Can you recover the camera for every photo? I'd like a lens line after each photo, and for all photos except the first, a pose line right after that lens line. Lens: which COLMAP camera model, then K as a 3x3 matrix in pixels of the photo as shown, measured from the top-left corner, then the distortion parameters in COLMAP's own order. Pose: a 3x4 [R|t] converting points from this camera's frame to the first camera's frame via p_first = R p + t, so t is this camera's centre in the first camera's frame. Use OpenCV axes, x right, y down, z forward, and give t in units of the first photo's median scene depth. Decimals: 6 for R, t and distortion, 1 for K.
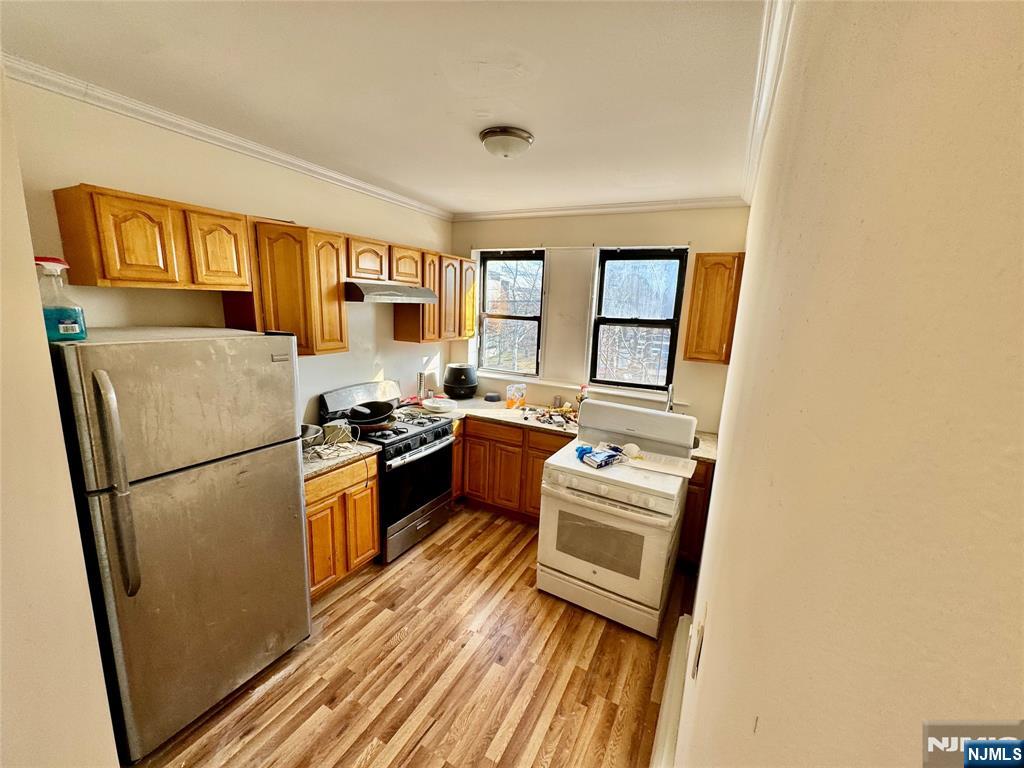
lens RADIAL K [[407.8, 0, 514.4], [0, 407.8, 385.9], [0, 0, 1]] dist [-0.003017, -0.000178]
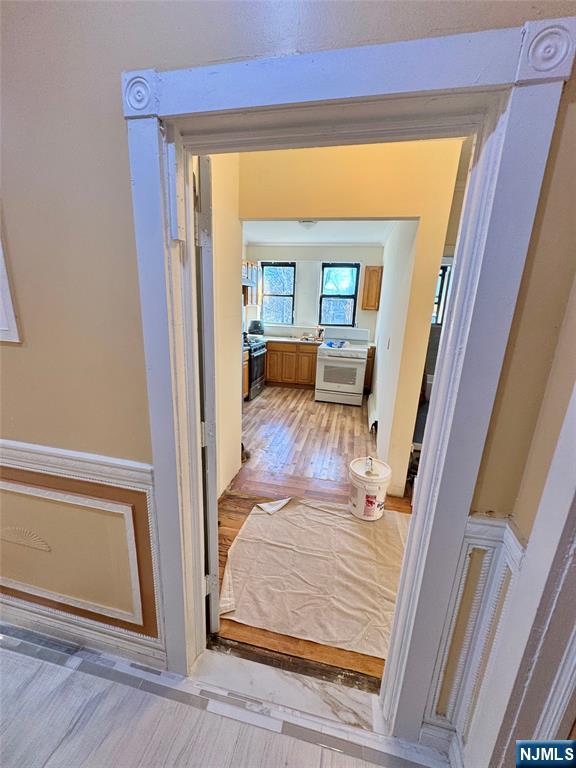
lens RADIAL K [[305.8, 0, 290.3], [0, 305.8, 383.5], [0, 0, 1]] dist [-0.003017, -0.000178]
pose [[0.966111, -0.076437, 0.246550, -0.500702], [0.058398, 0.995109, 0.079676, 0.209075], [-0.251434, -0.062578, 0.965849, -0.716944]]
